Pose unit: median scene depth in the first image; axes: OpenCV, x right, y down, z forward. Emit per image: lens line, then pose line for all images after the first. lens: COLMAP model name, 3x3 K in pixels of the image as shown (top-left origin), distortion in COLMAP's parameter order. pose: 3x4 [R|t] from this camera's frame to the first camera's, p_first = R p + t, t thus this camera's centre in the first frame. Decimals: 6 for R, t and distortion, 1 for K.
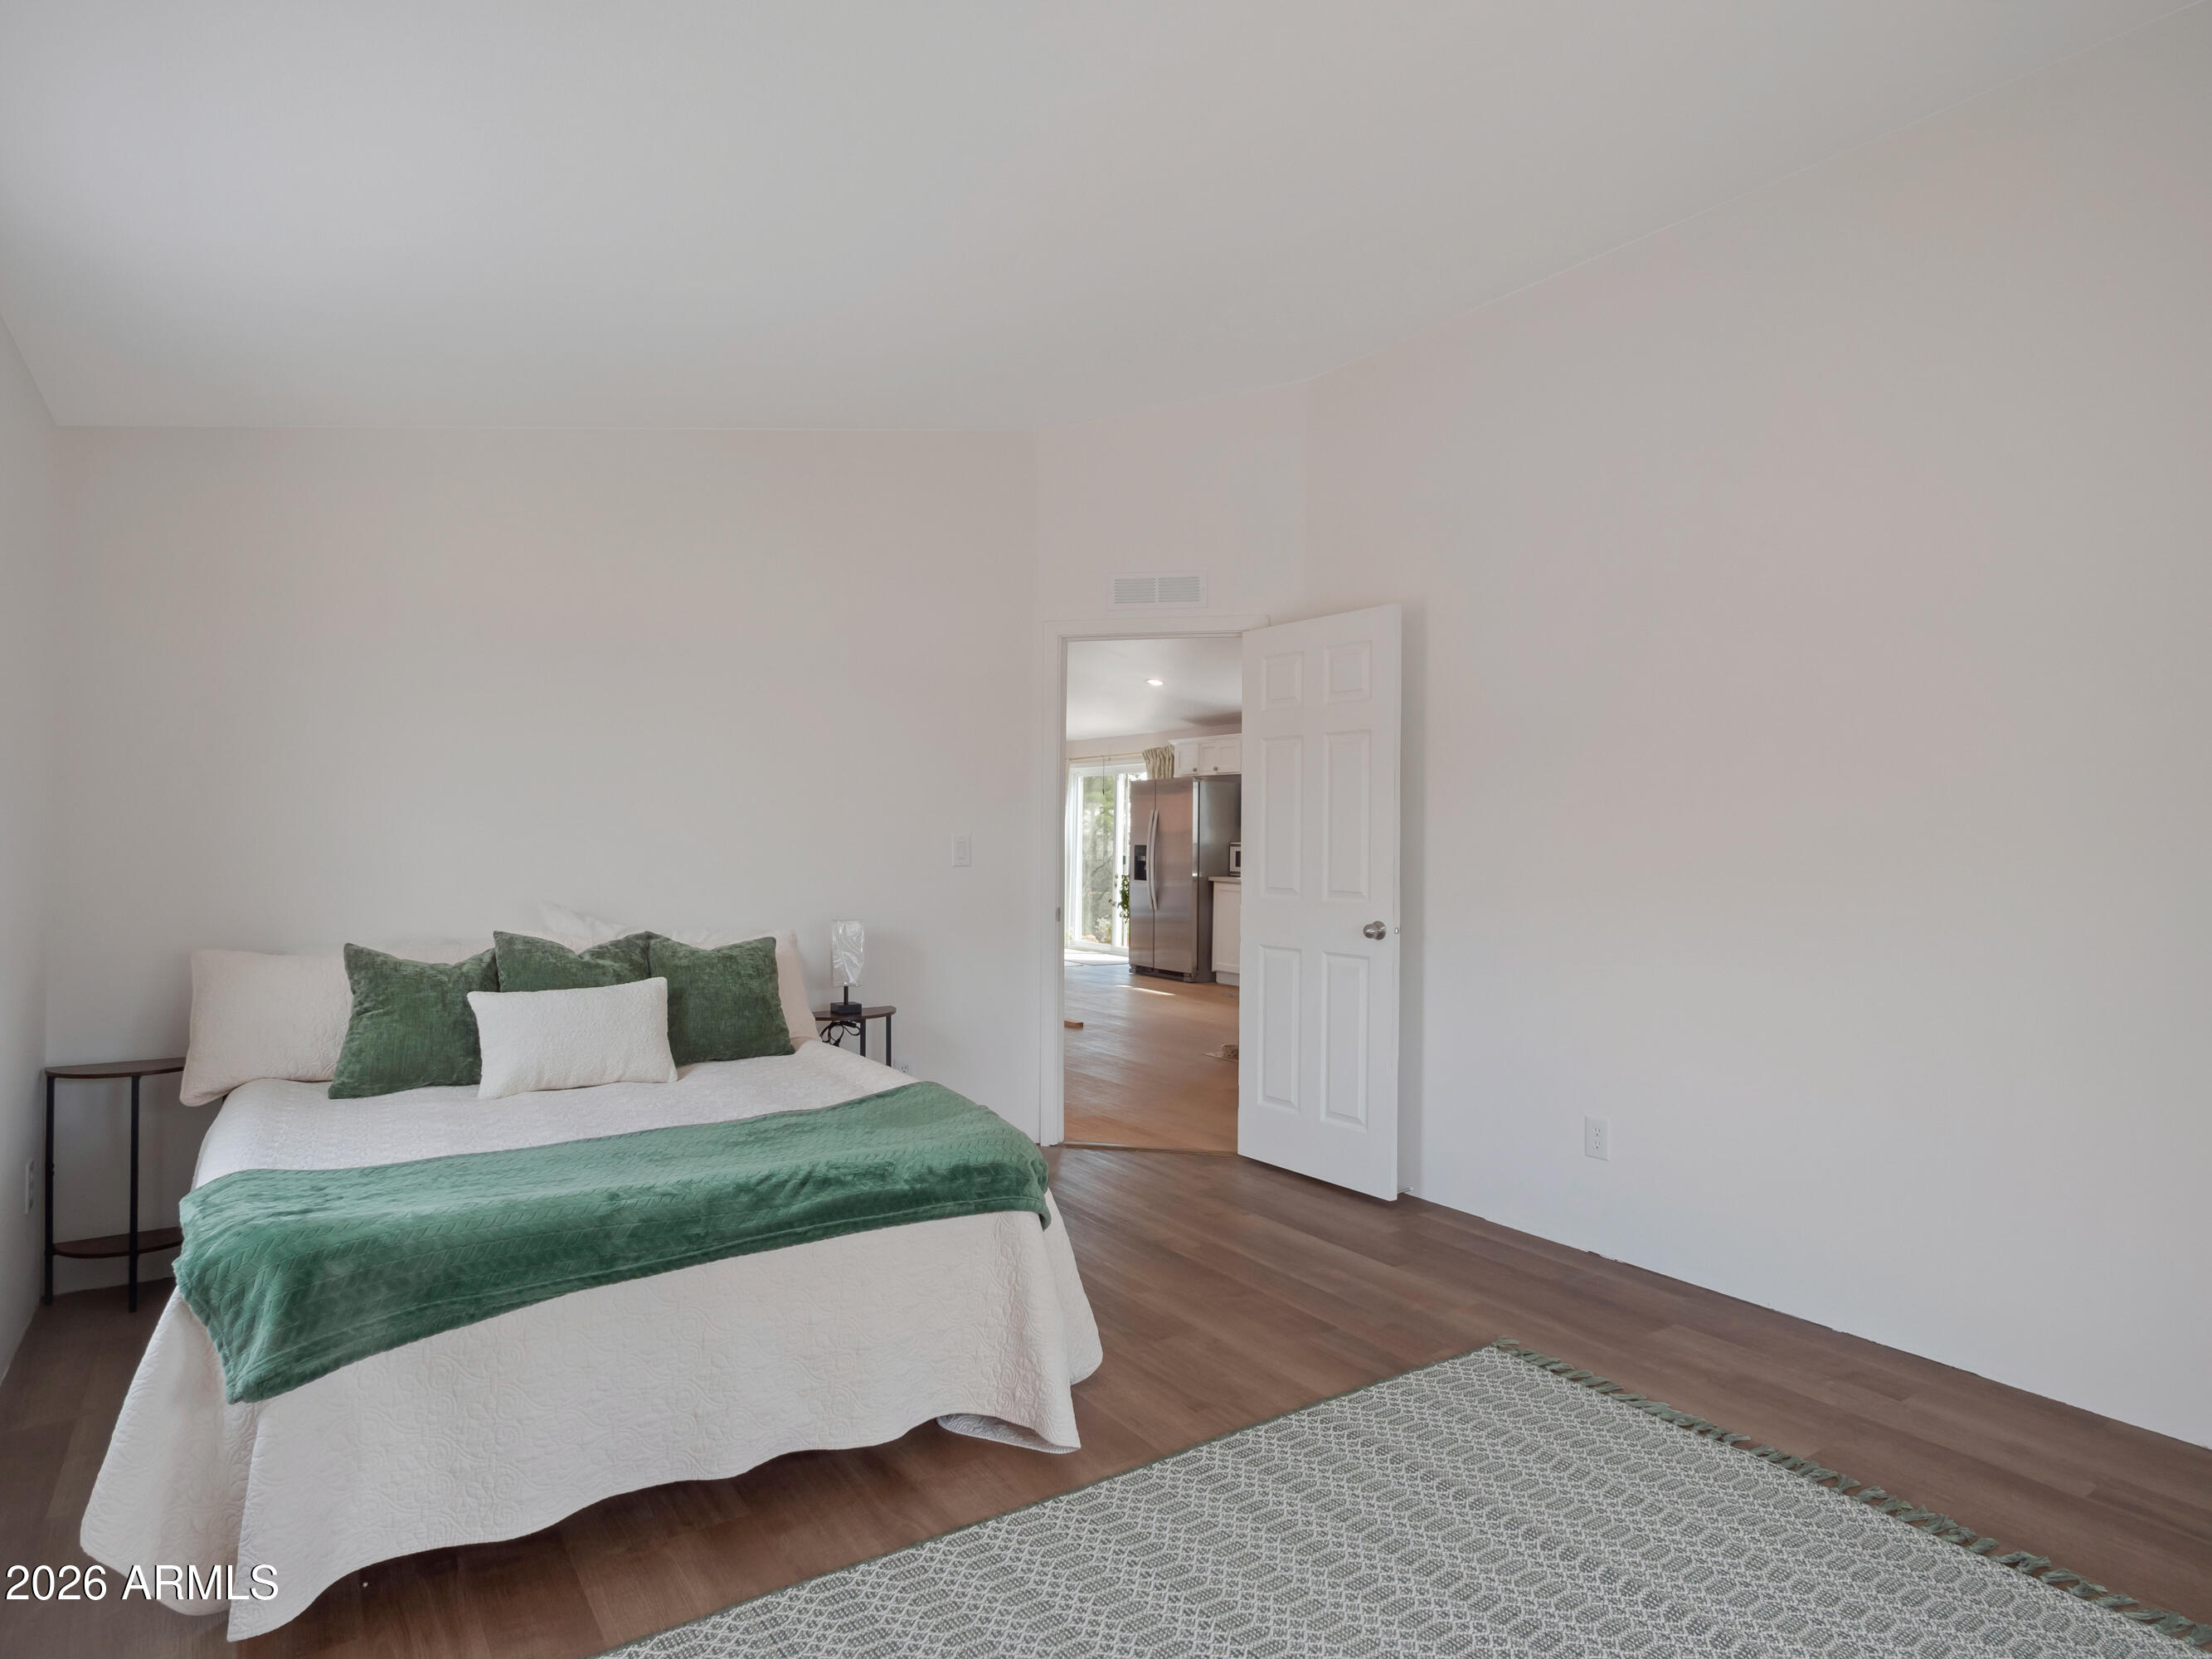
lens RADIAL K [[1219.6, 0, 1117.5], [0, 1219.6, 830.2], [0, 0, 1]] dist [-0.017734, 0.002622]
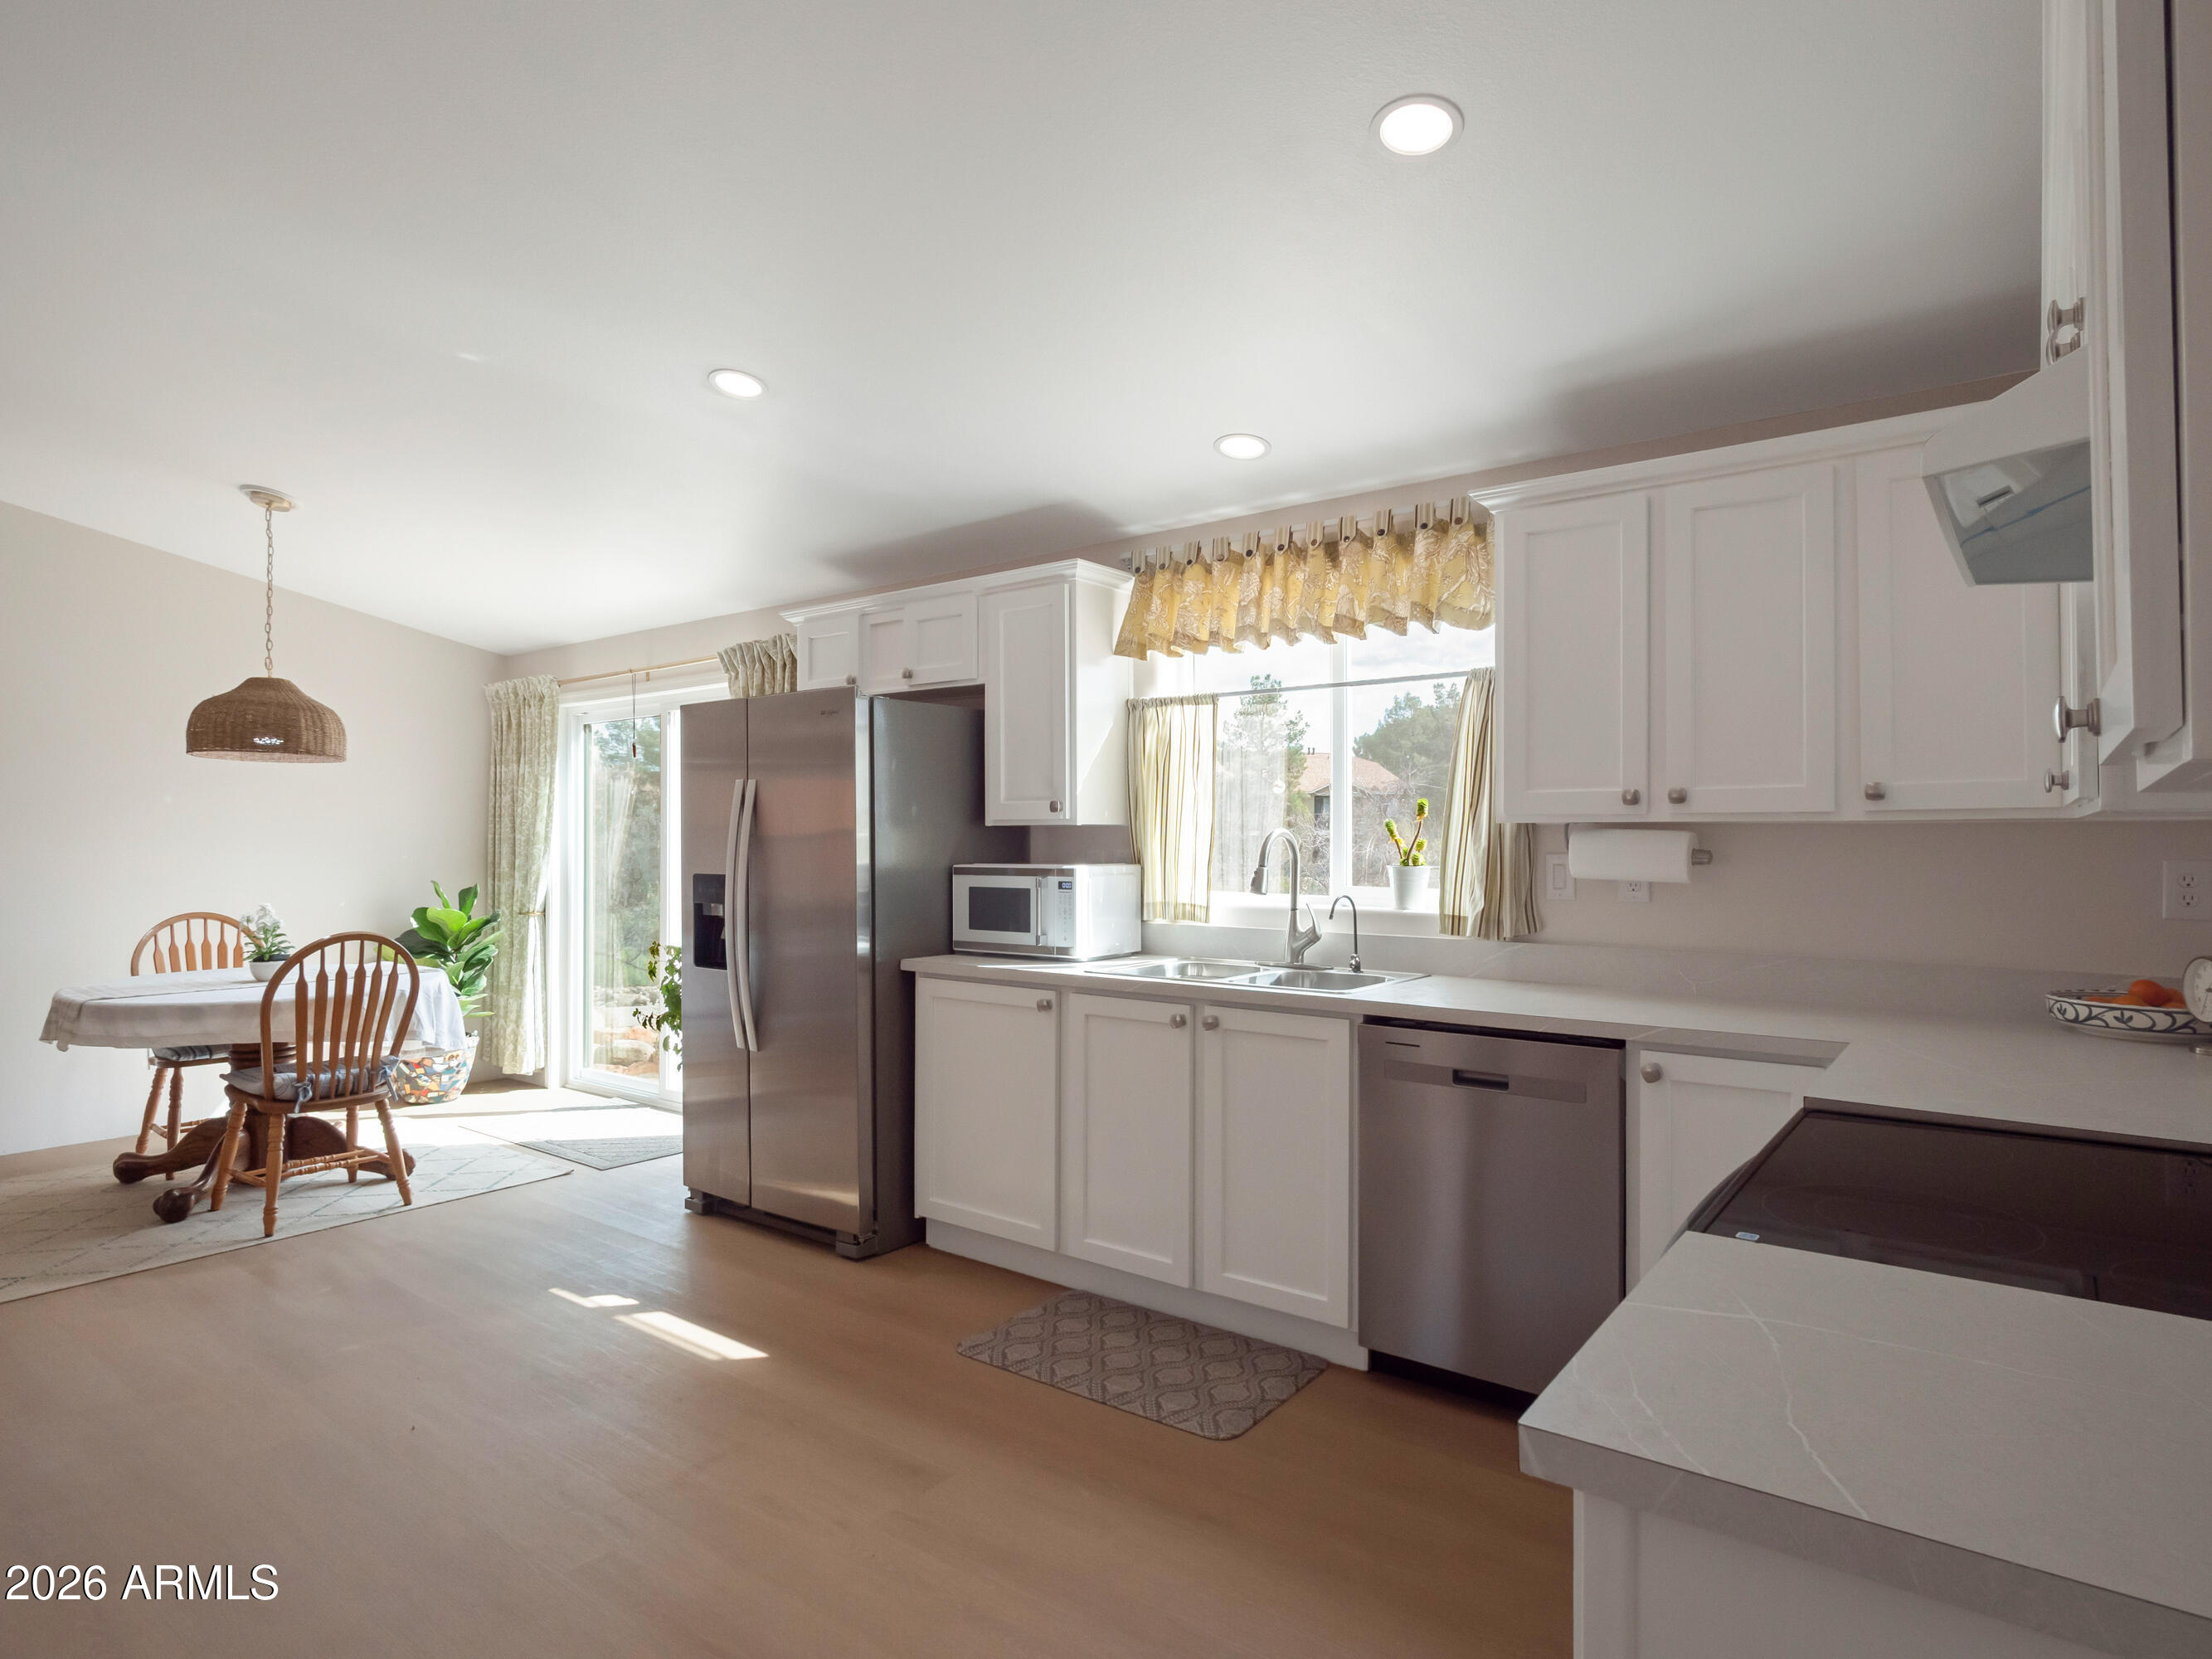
lens RADIAL K [[1252.5, 0, 1091.5], [0, 1252.5, 831.8], [0, 0, 1]] dist [-0.015352, 0.003900]
pose [[0.957845, -0.009806, 0.287118, 0.021209], [0.009504, 0.999952, 0.002444, -0.000576], [-0.287129, 0.000388, 0.957892, 0.600868]]
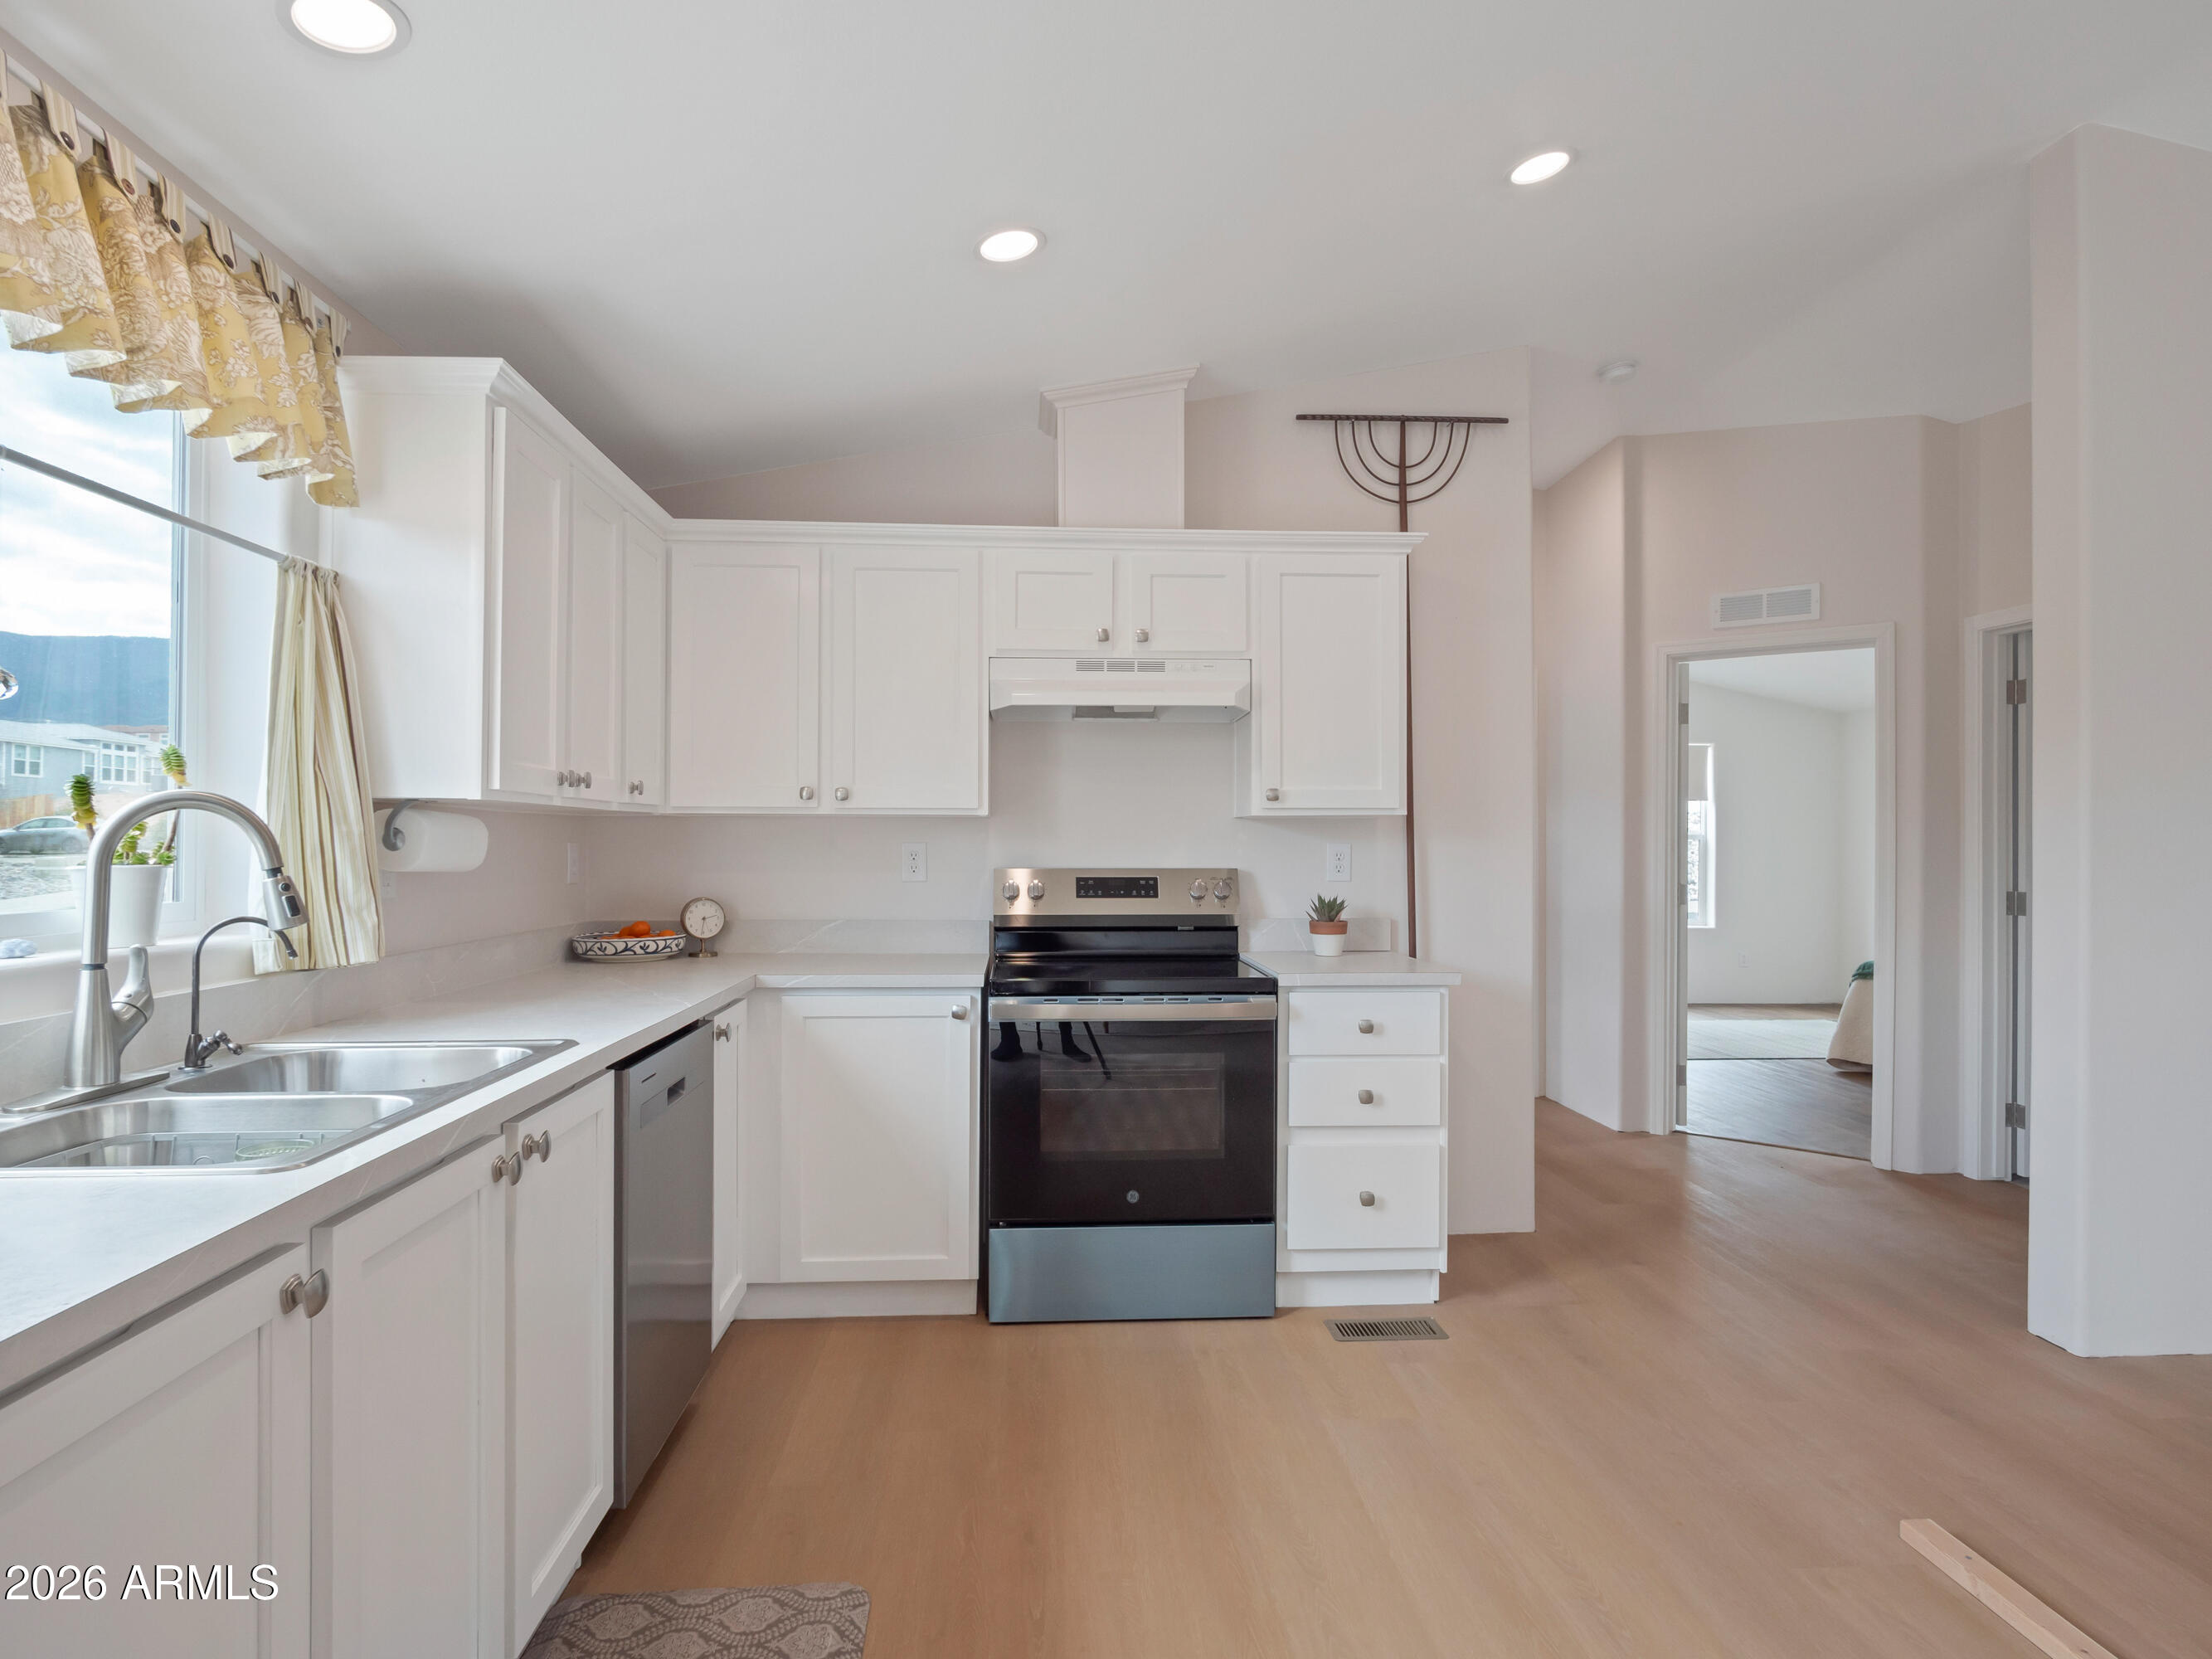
lens RADIAL K [[1215.6, 0, 1115.9], [0, 1215.6, 828.7], [0, 0, 1]] dist [-0.013597, 0.001468]
pose [[-0.859885, -0.006373, 0.510447, -0.011521], [-0.013309, 0.999862, -0.009937, 0.004739], [-0.510314, -0.015338, -0.859852, 0.970259]]
